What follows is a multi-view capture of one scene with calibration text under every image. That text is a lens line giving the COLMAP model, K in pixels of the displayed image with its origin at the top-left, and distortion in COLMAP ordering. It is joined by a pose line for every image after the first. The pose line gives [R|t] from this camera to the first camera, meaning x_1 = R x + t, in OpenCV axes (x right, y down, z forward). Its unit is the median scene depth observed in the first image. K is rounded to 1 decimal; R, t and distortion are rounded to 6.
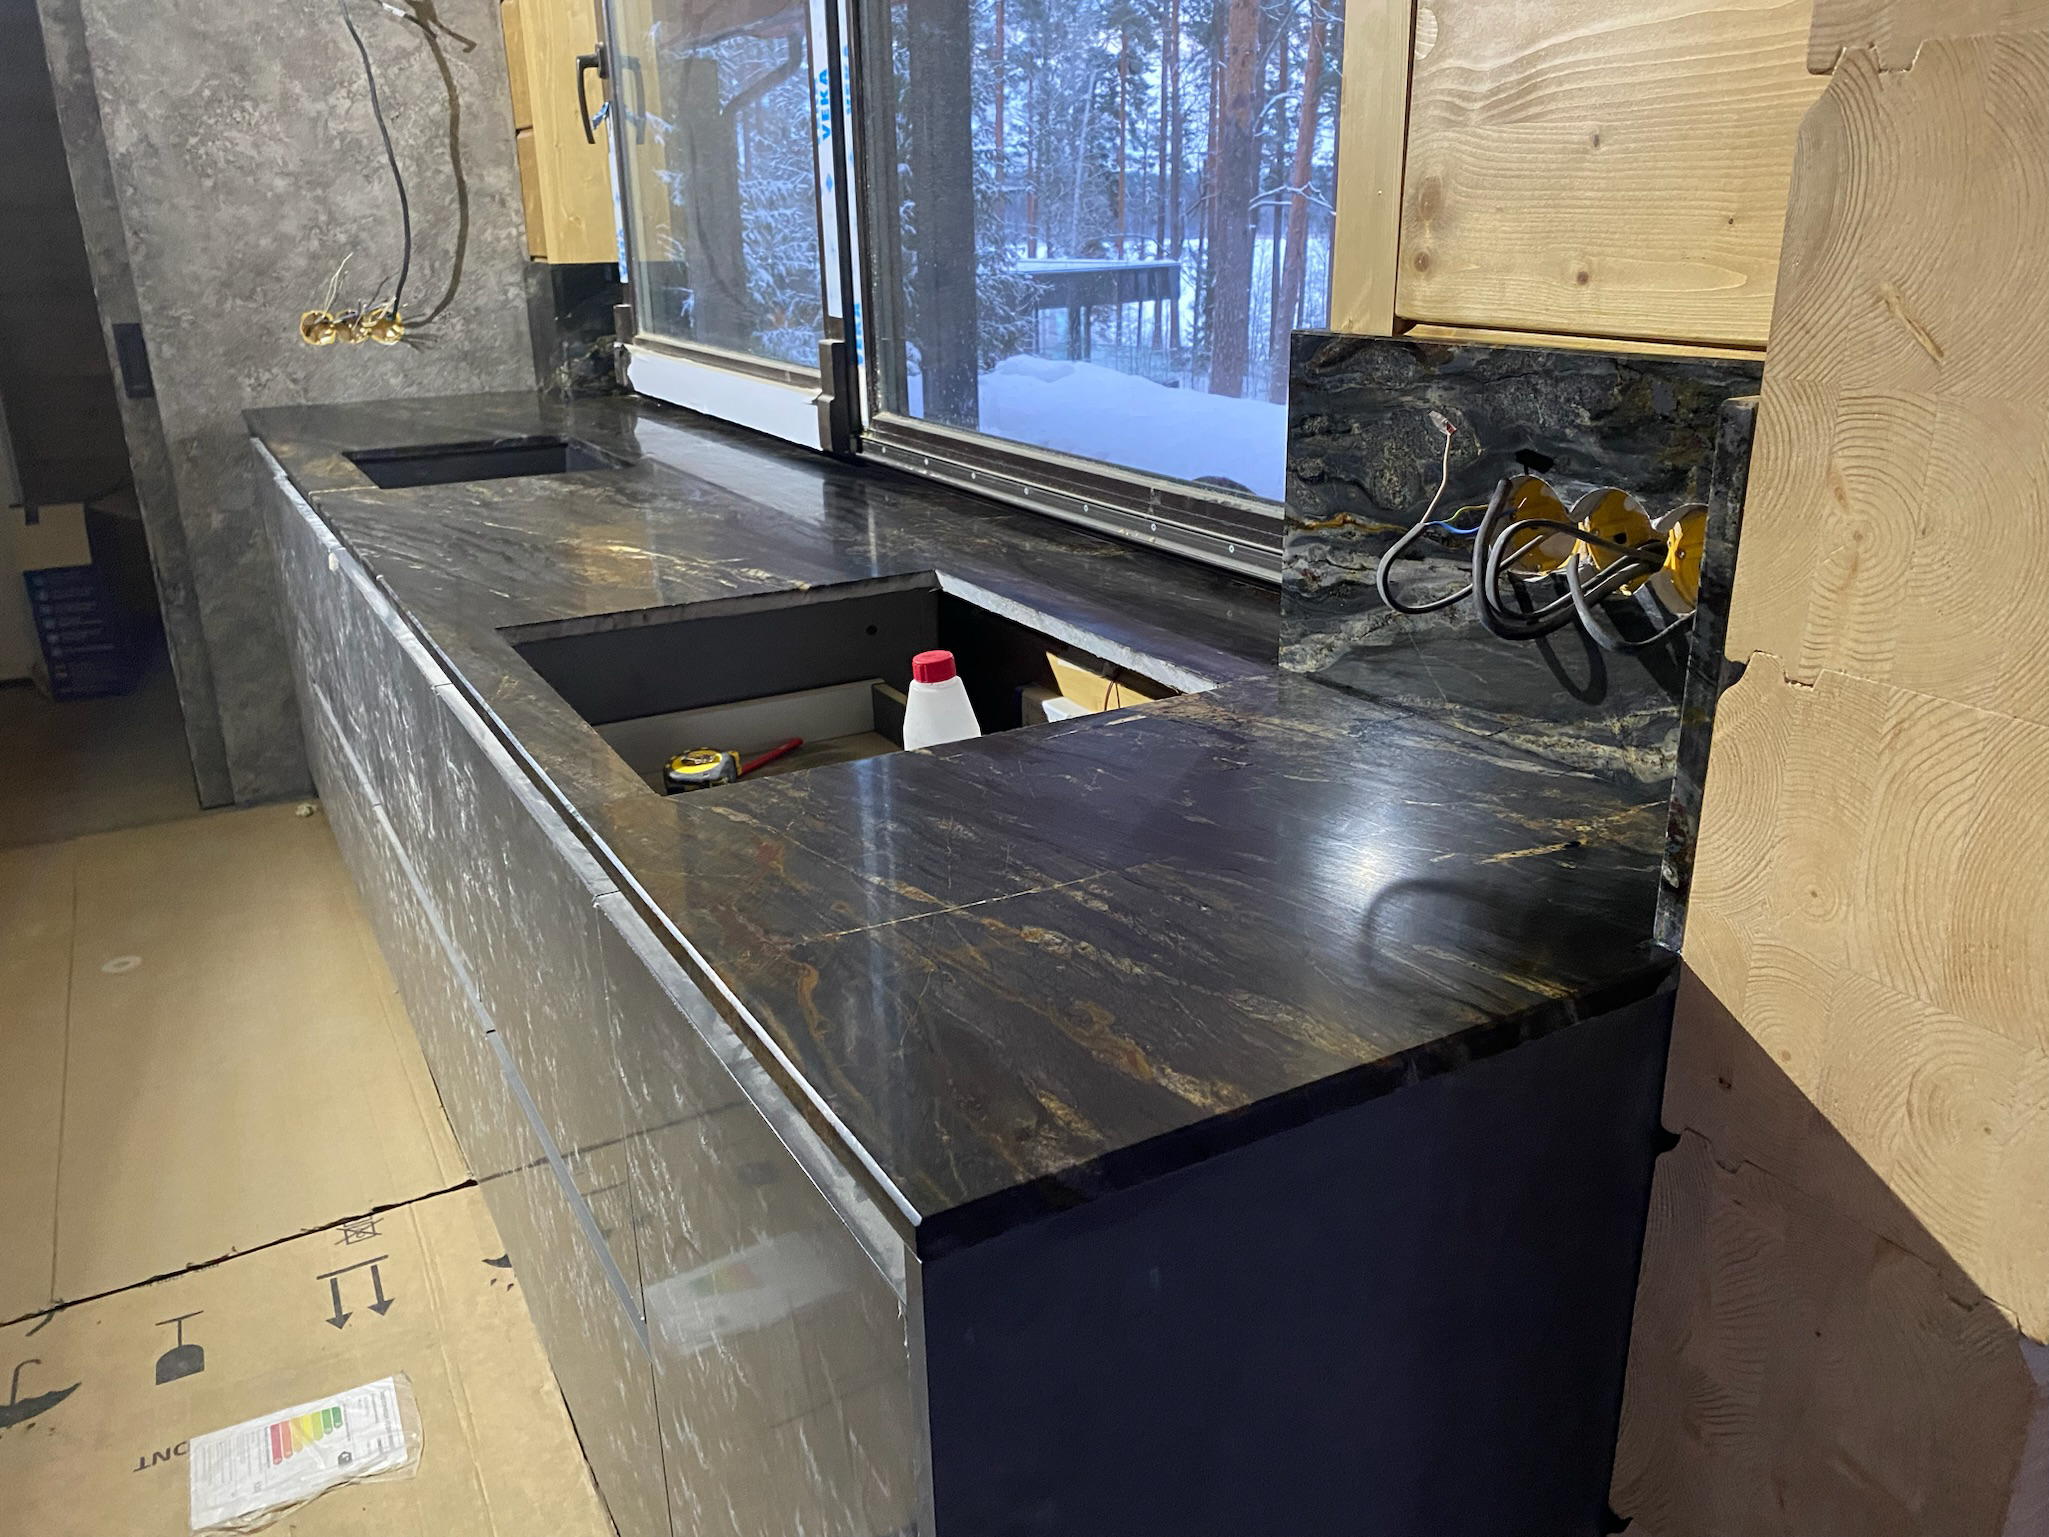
lens RADIAL K [[1555.2, 0, 1018.1], [0, 1555.2, 751.4], [0, 0, 1]] dist [0.075747, -0.007229]
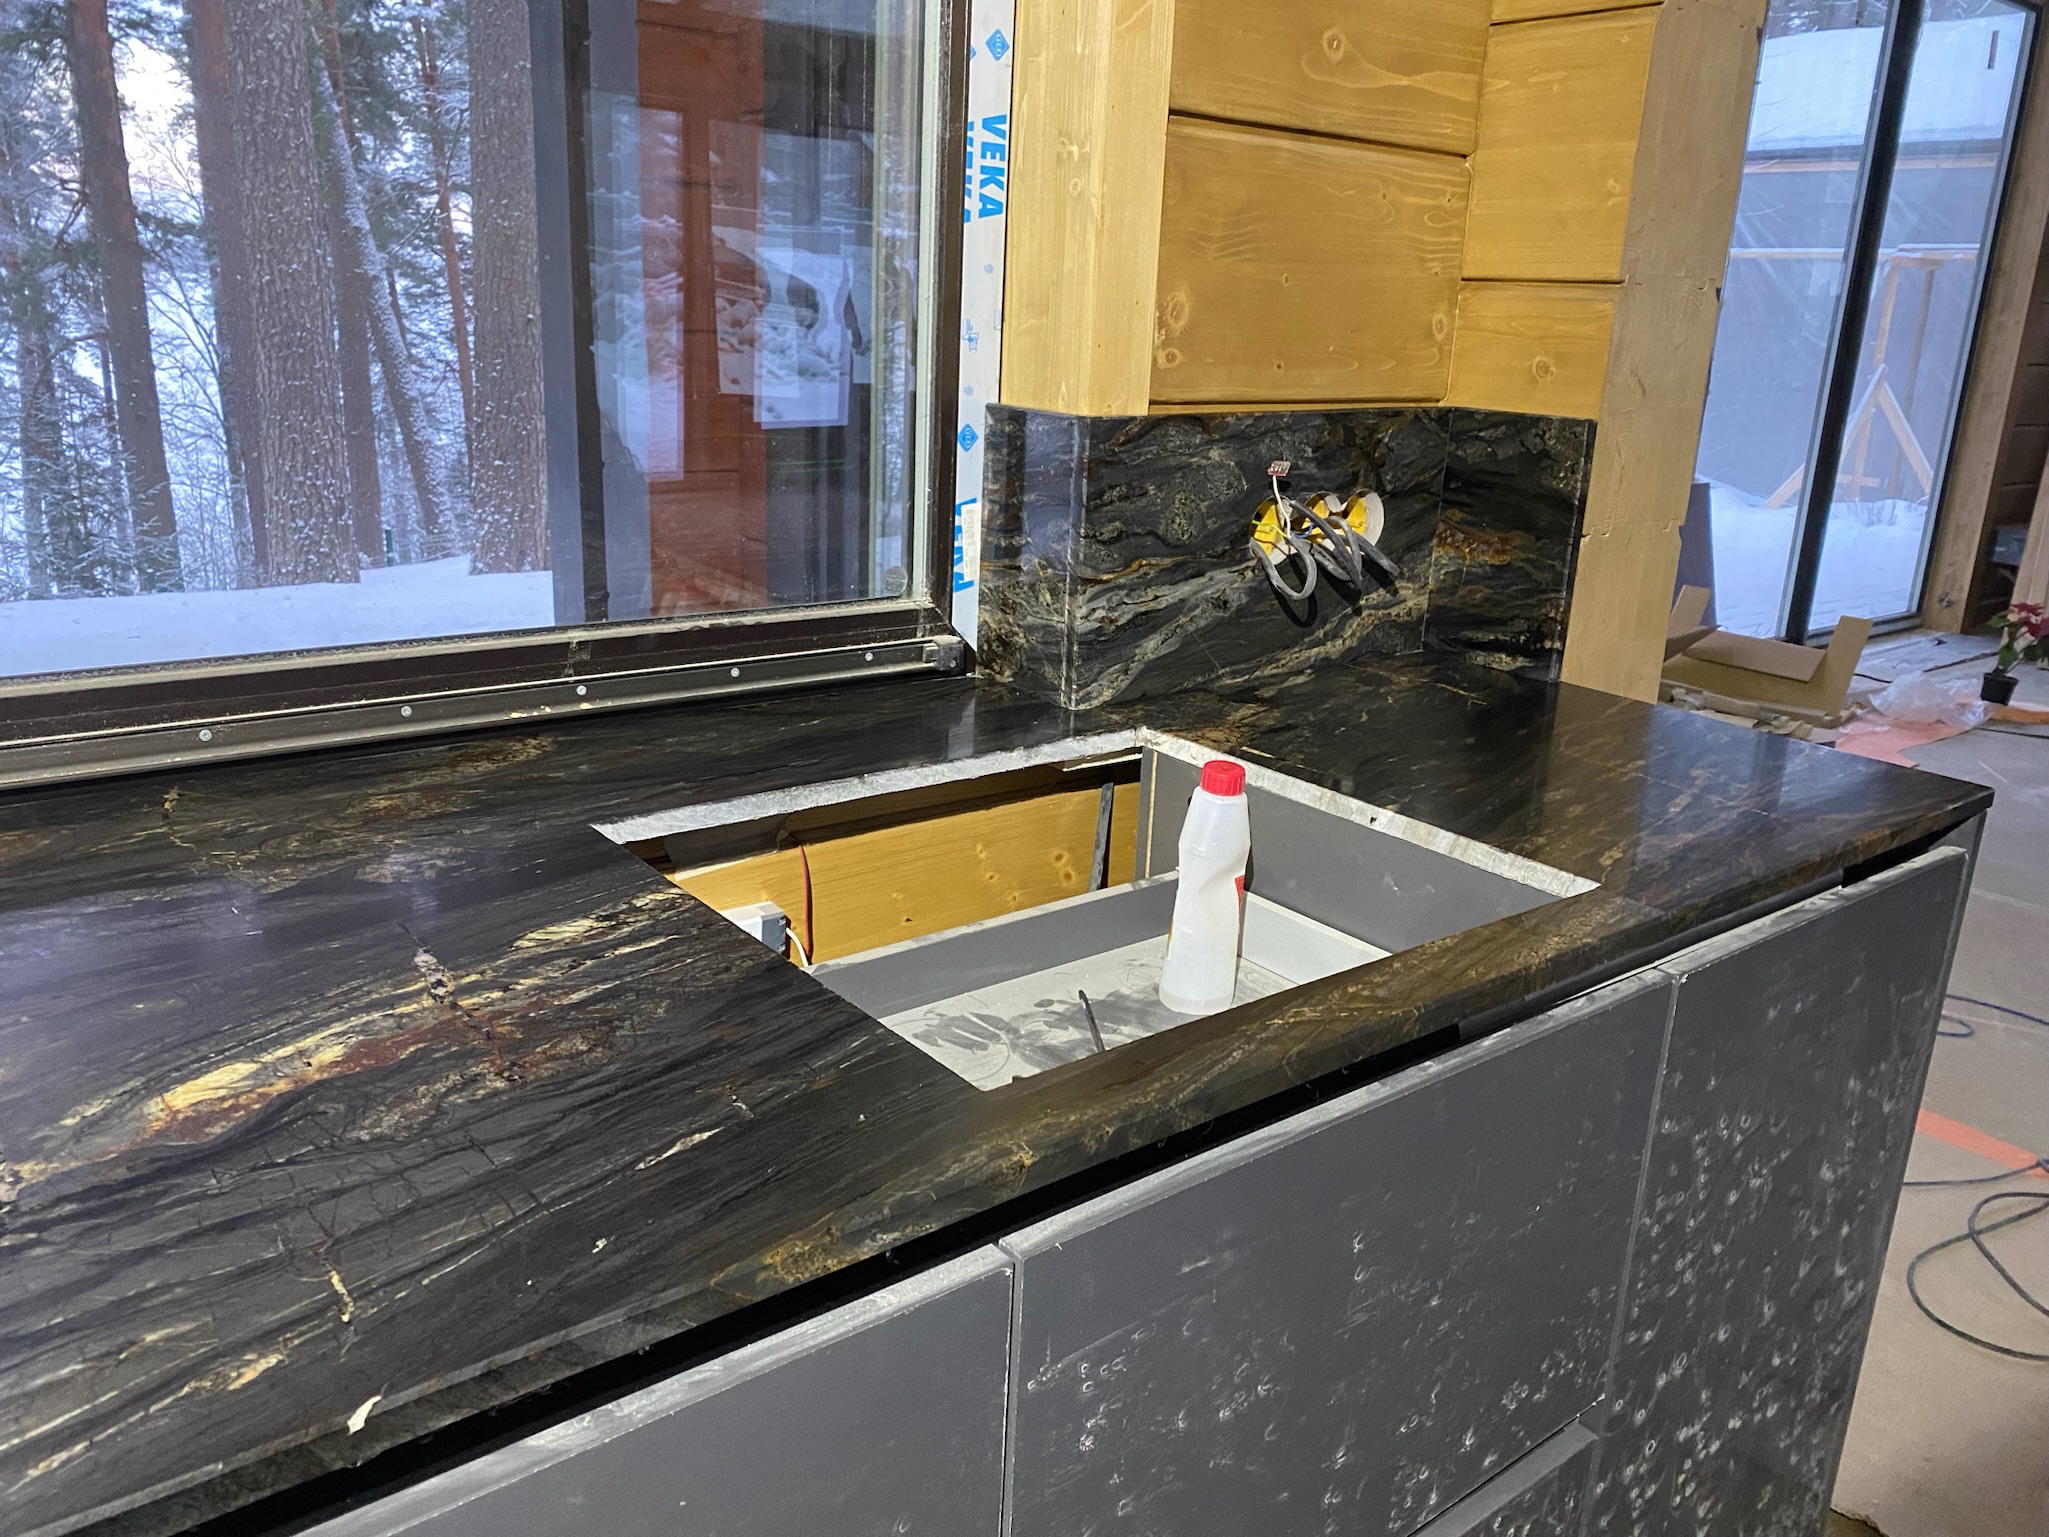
lens RADIAL K [[1555.2, 0, 1019.0], [0, 1555.2, 790.4], [0, 0, 1]] dist [0.075747, -0.007229]
pose [[-0.144617, -0.296725, 0.943949, -1.014358], [0.282748, 0.901808, 0.326797, -0.426280], [-0.948230, 0.314160, -0.046518, 1.231709]]
